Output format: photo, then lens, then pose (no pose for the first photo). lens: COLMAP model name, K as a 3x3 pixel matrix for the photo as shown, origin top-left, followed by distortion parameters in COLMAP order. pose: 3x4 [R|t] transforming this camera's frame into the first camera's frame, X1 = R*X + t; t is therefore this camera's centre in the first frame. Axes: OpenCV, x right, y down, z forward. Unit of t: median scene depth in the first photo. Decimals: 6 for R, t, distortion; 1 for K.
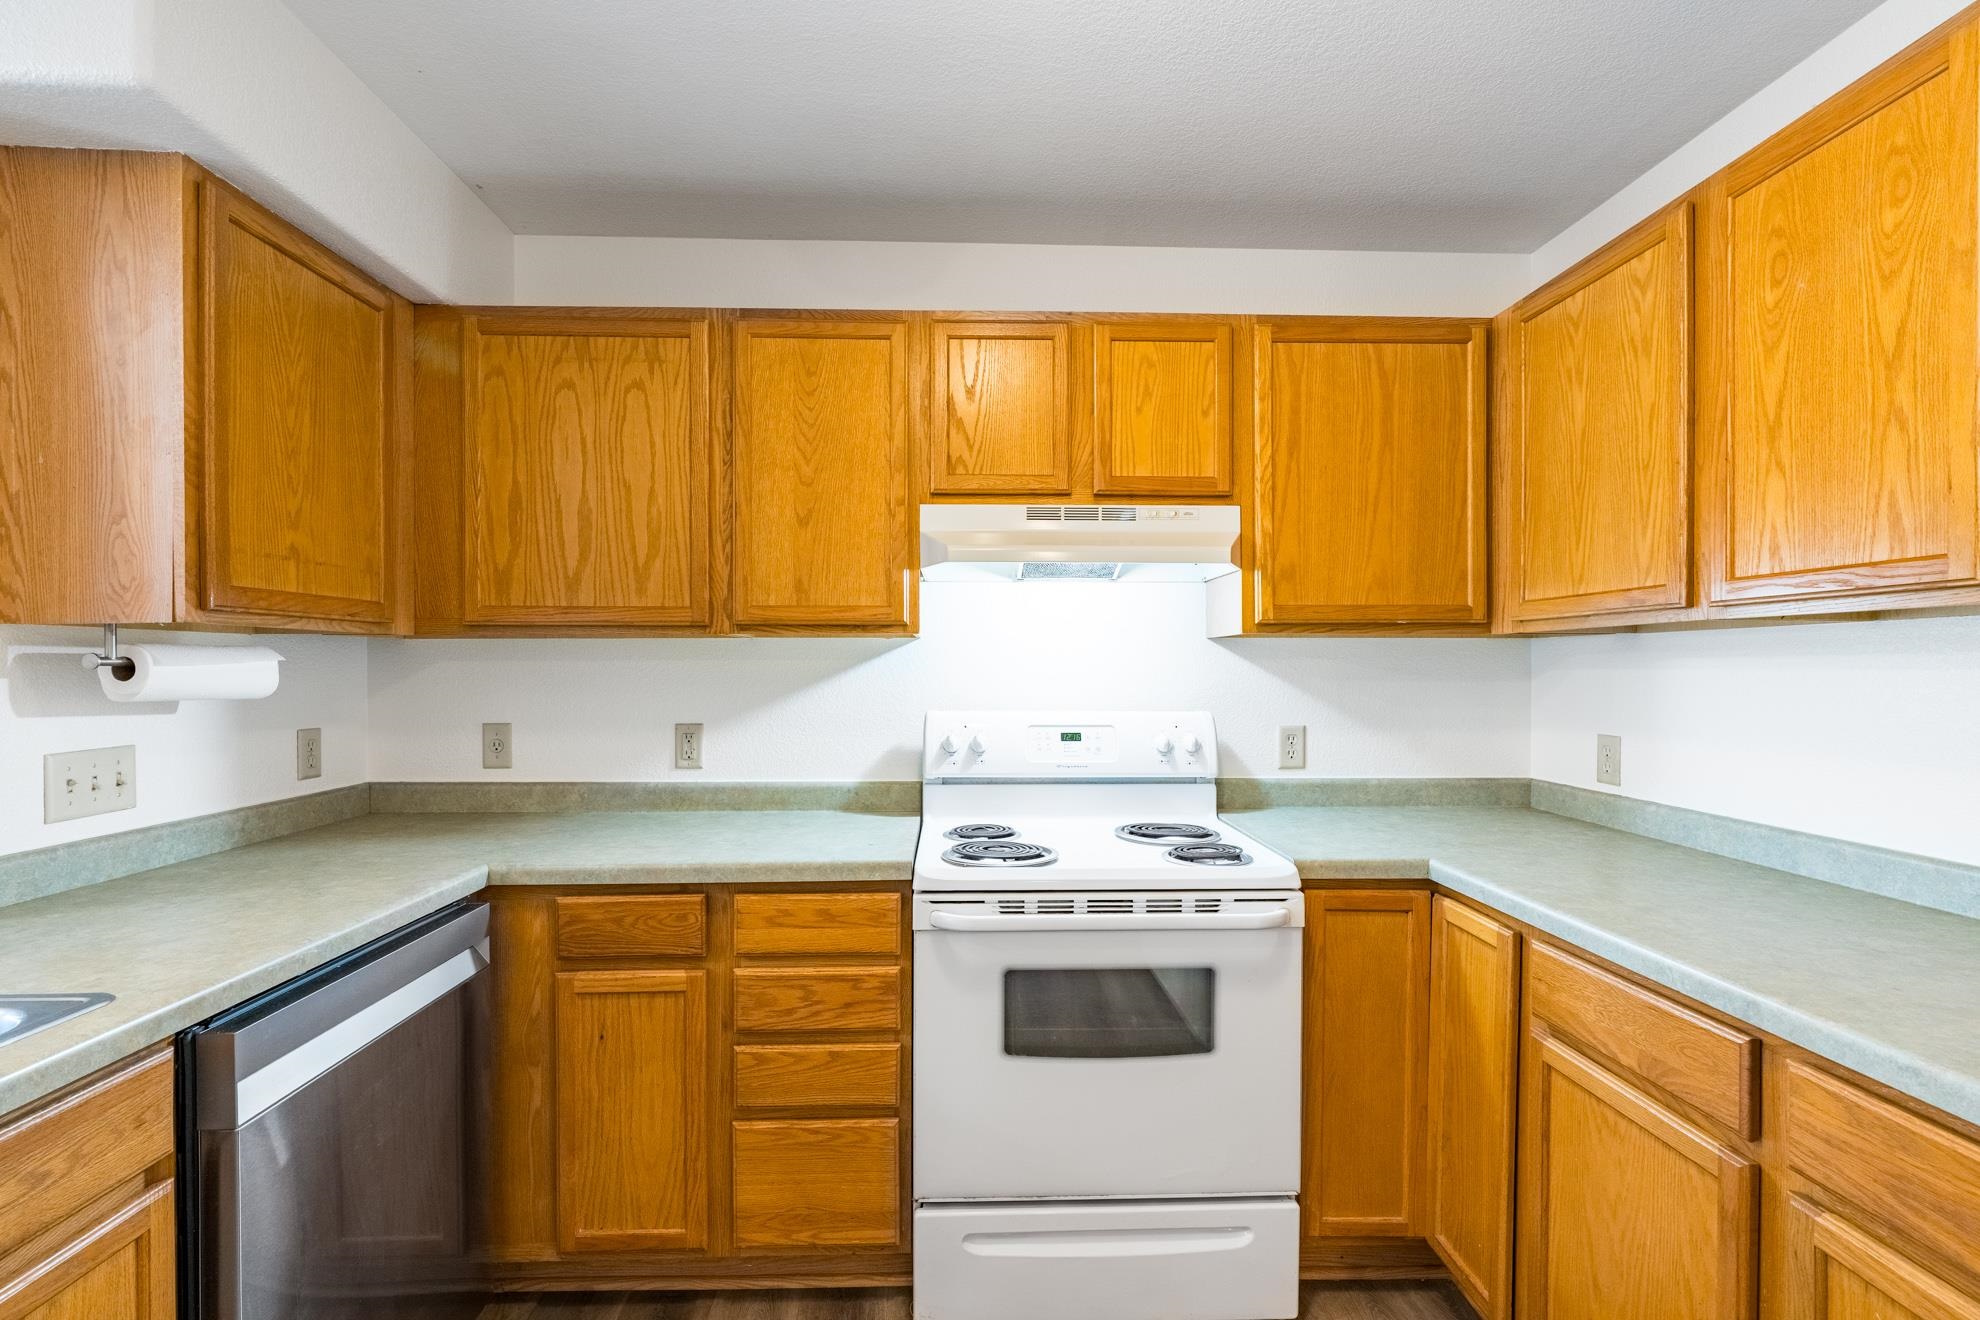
lens RADIAL K [[897.6, 0, 992.2], [0, 897.6, 670.2], [0, 0, 1]] dist [-0.011801, 0.003510]
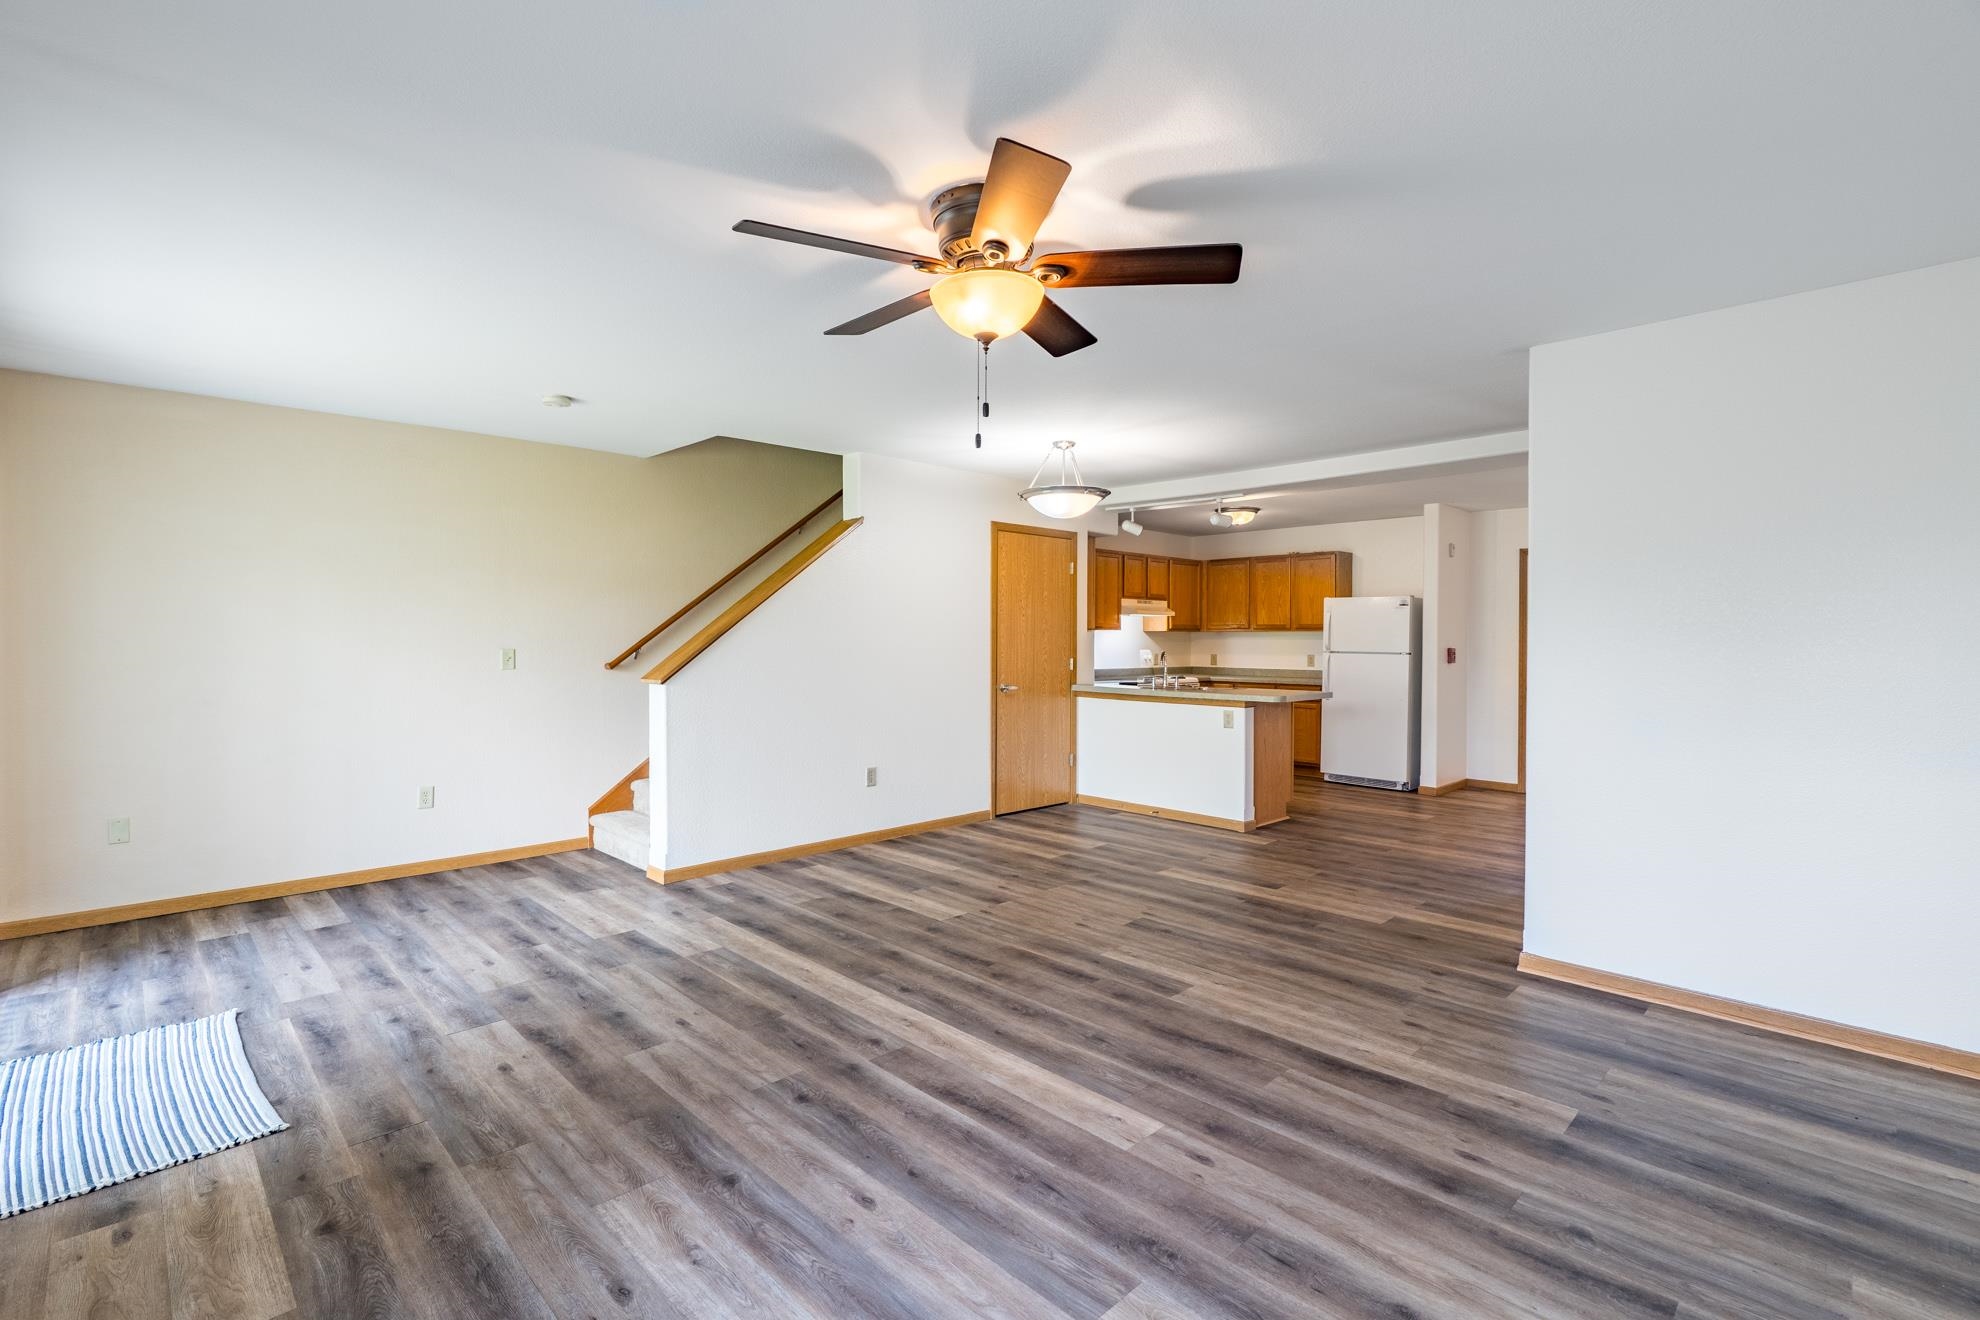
lens RADIAL K [[897.6, 0, 1041.0], [0, 897.6, 657.4], [0, 0, 1]] dist [-0.011801, 0.003510]
pose [[0.706034, -0.009614, 0.708113, -3.855350], [-0.003511, 0.999848, 0.017075, 0.016987], [-0.708169, -0.014542, 0.705893, -1.941868]]
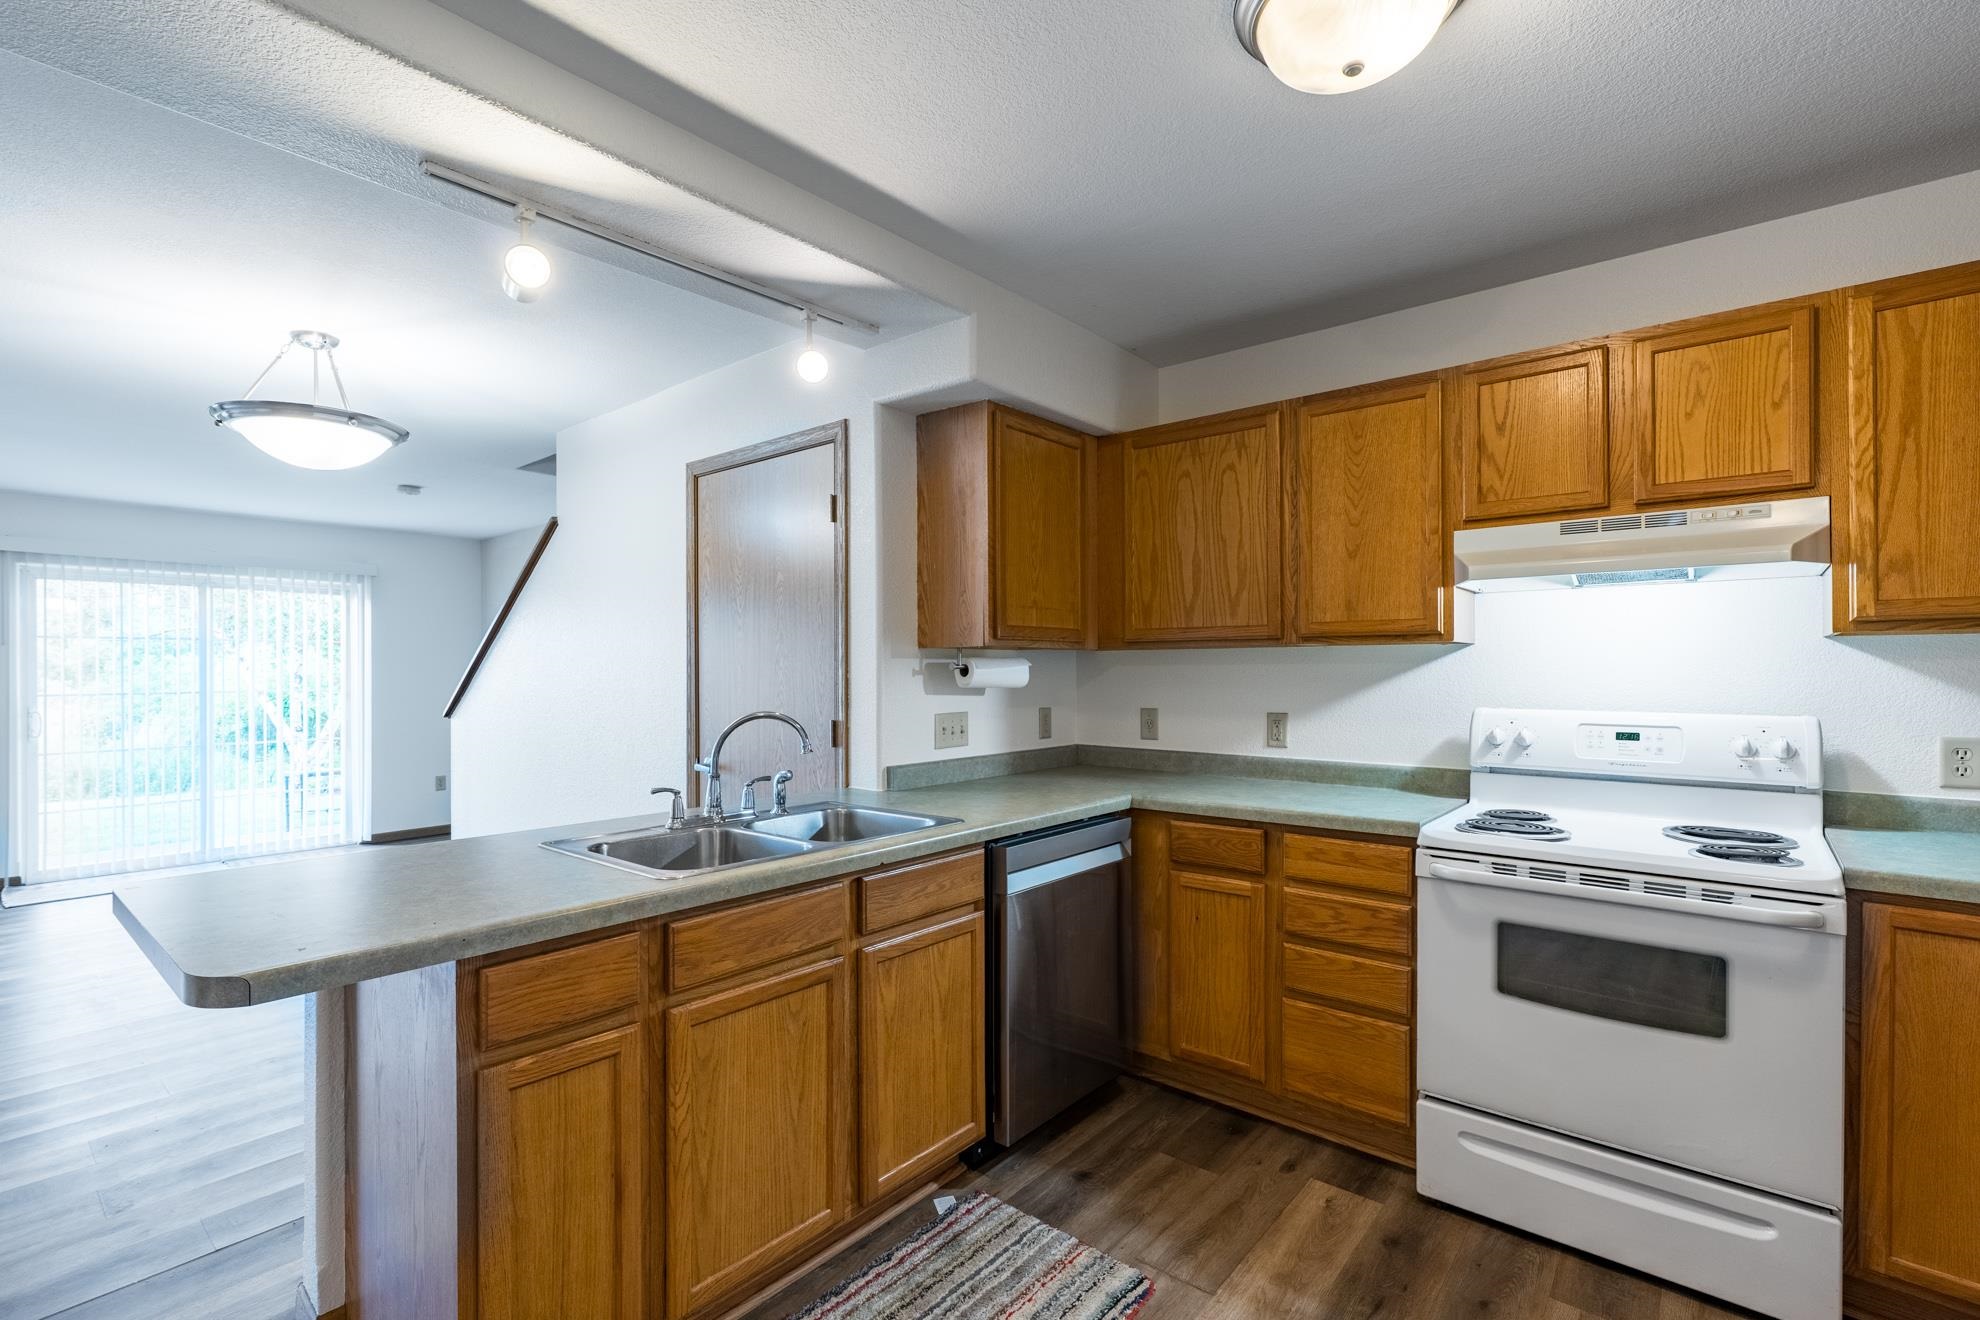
lens RADIAL K [[897.6, 0, 981.7], [0, 897.6, 669.7], [0, 0, 1]] dist [-0.011801, 0.003510]
pose [[0.737700, -0.001504, -0.675127, 0.302884], [-0.001201, 0.999993, -0.003540, 0.002913], [0.675127, 0.003422, 0.737693, -0.339703]]
